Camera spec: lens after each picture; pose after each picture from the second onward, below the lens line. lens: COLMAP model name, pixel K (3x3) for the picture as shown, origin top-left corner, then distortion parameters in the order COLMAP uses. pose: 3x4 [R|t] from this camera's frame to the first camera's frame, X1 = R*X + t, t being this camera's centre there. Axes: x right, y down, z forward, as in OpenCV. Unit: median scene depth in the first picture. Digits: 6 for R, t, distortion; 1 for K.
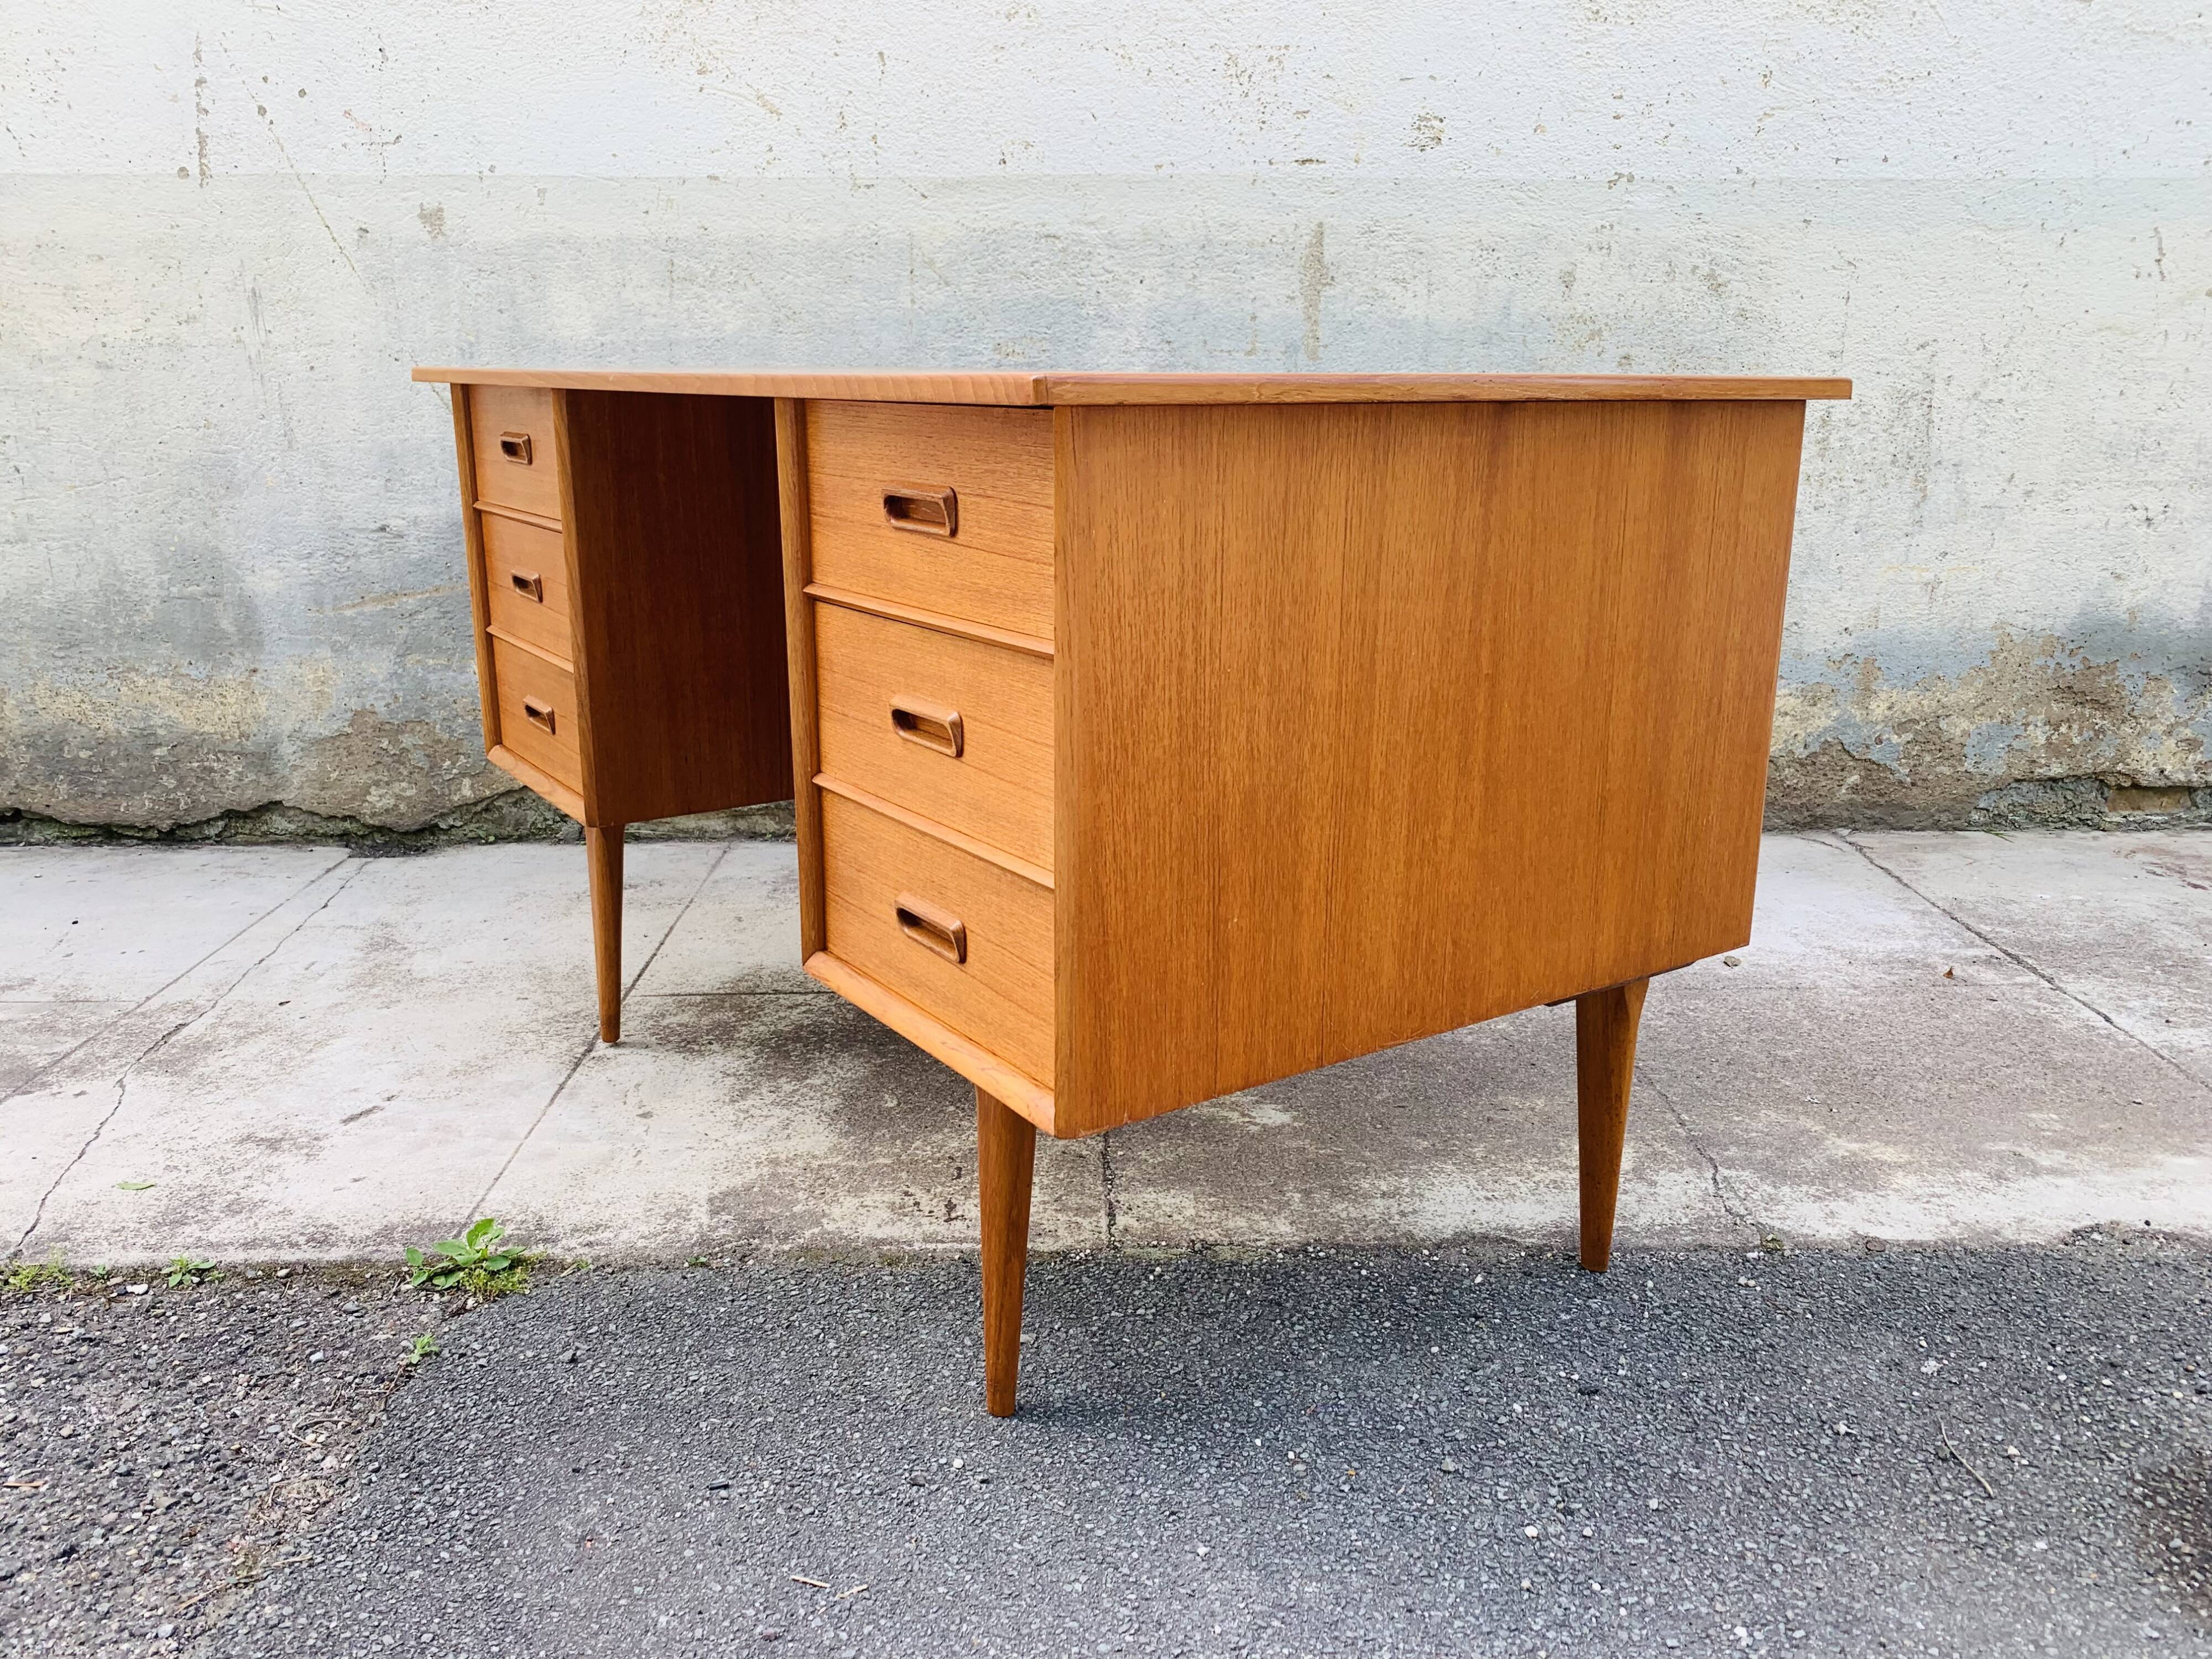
lens RADIAL K [[1724.9, 0, 1112.0], [0, 1724.9, 806.5], [0, 0, 1]] dist [0.004727, 0.002526]
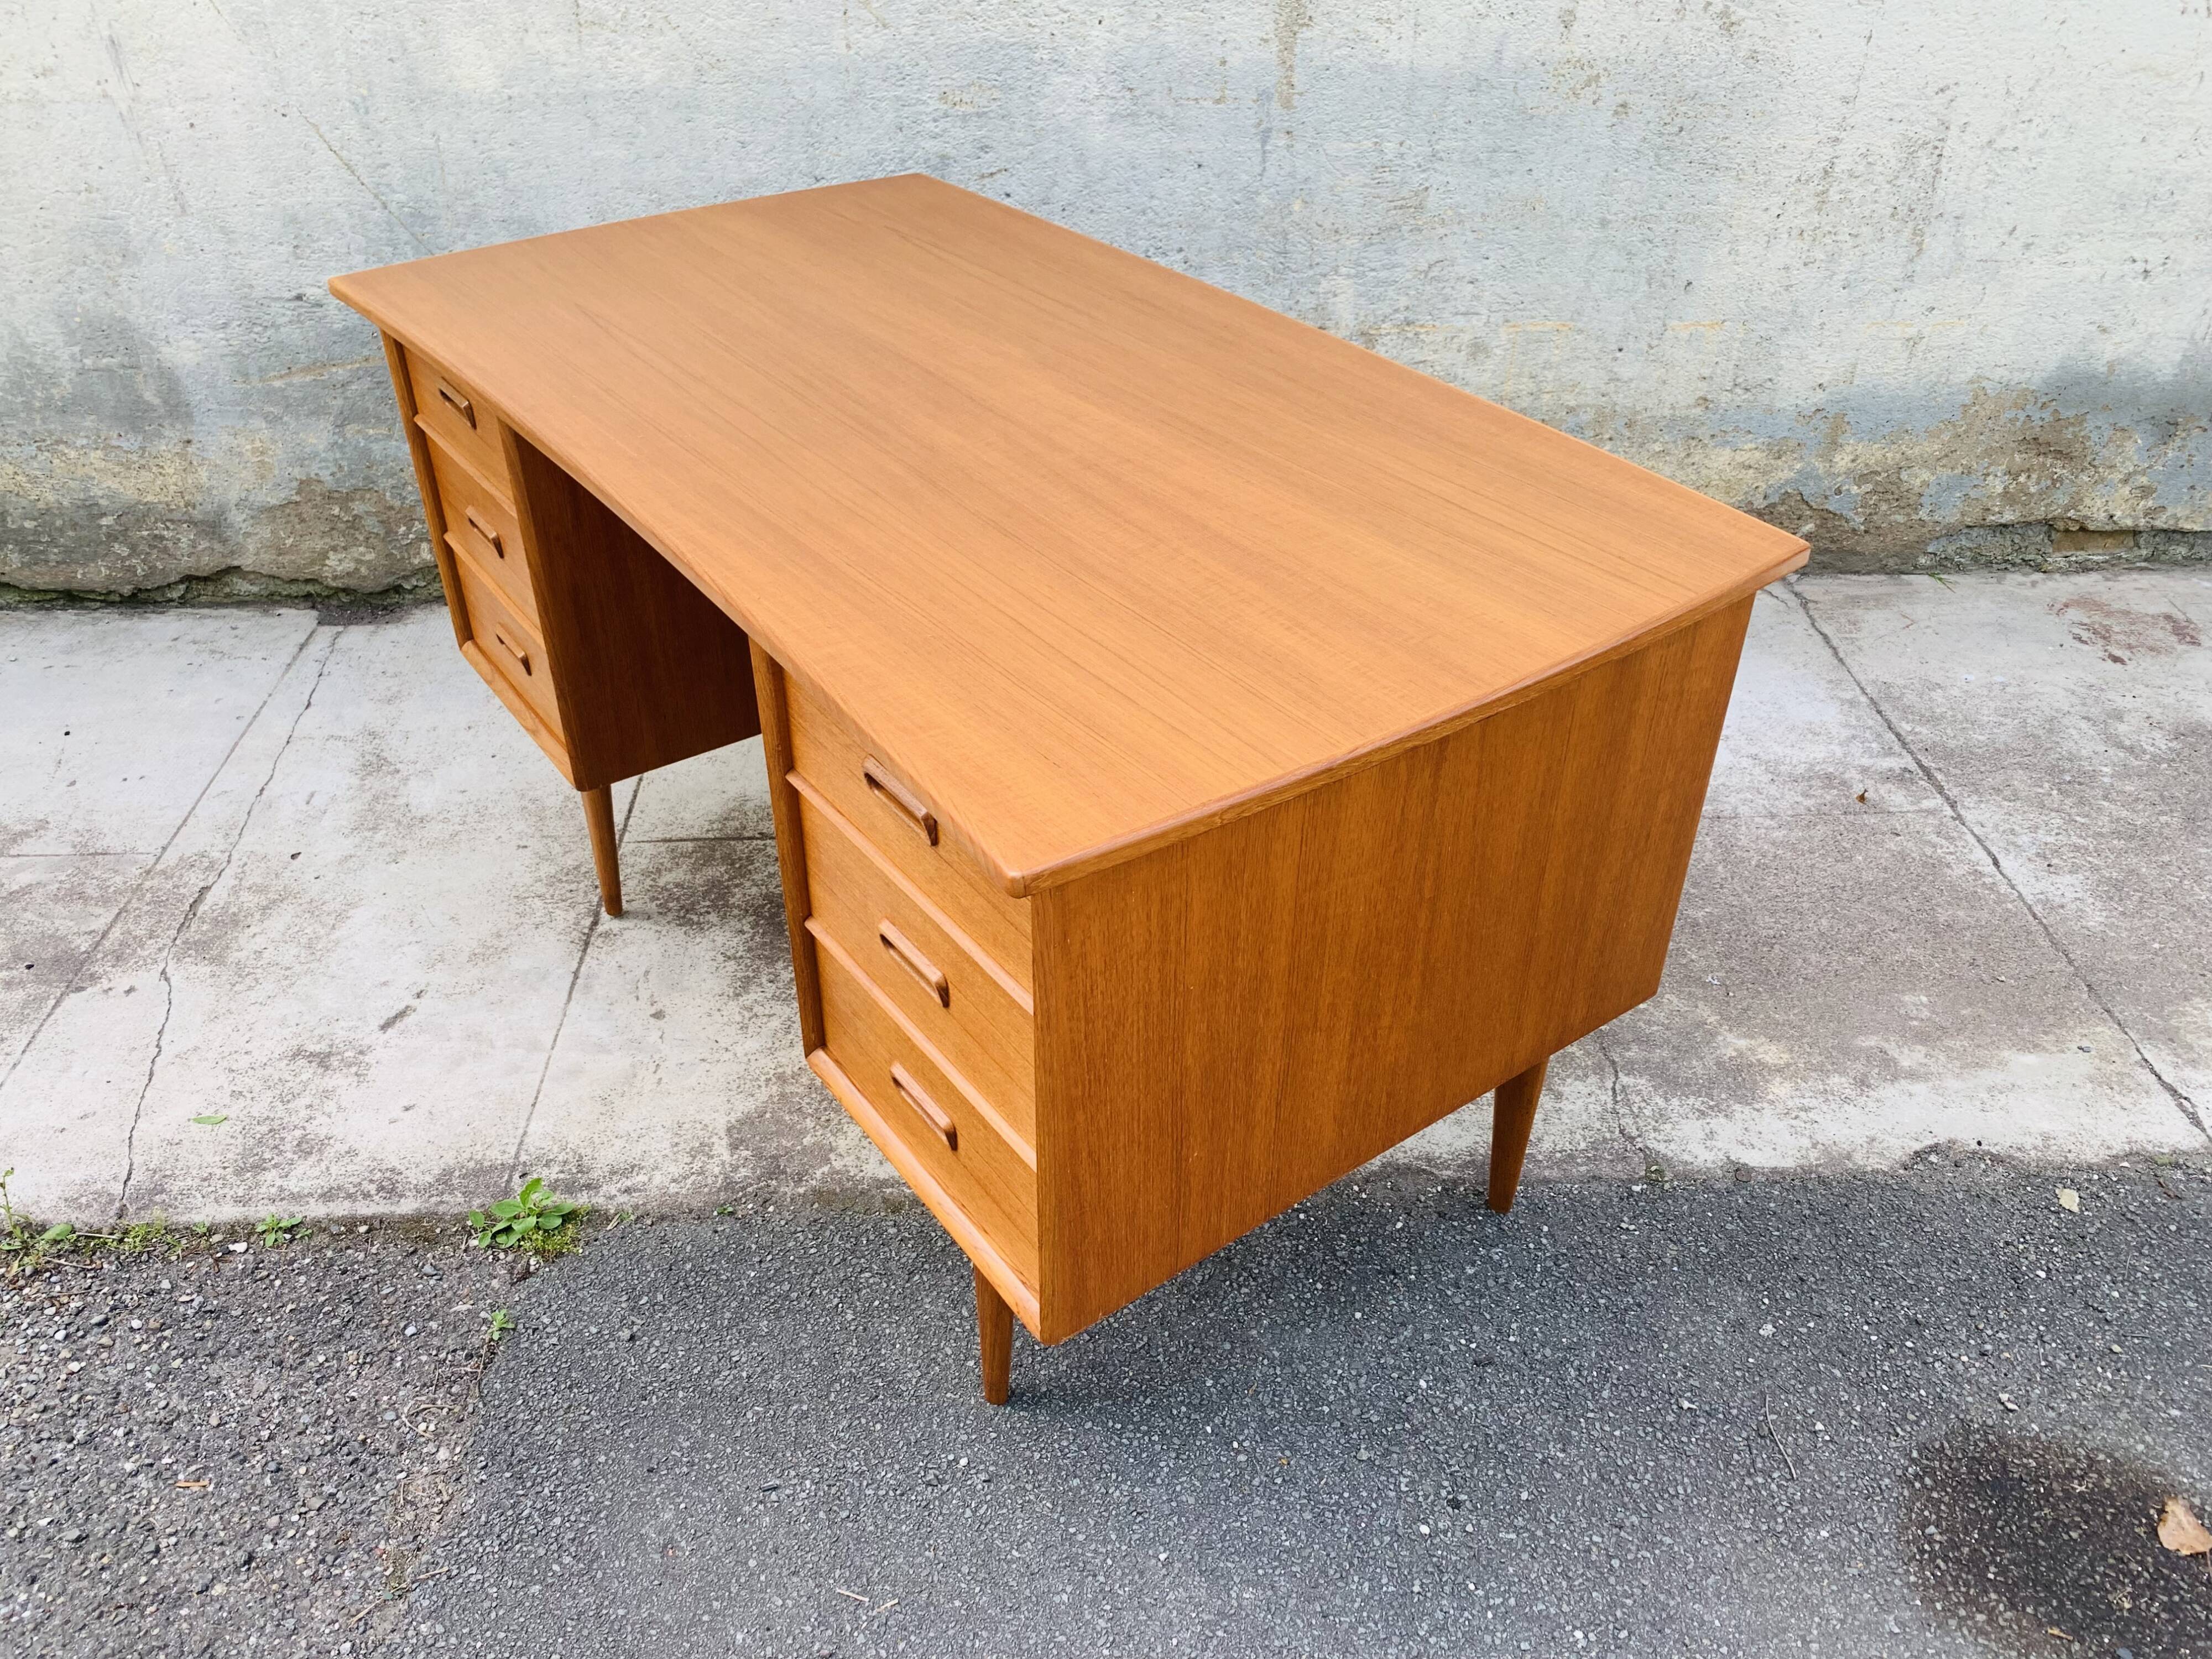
lens RADIAL K [[1726.6, 0, 1111.9], [0, 1726.6, 820.4], [0, 0, 1]] dist [0.002145, 0.007818]
pose [[0.999682, -0.013641, 0.021209, -0.002050], [0.005435, 0.937845, 0.347013, -0.253012], [-0.024625, -0.346787, 0.937621, 0.003483]]
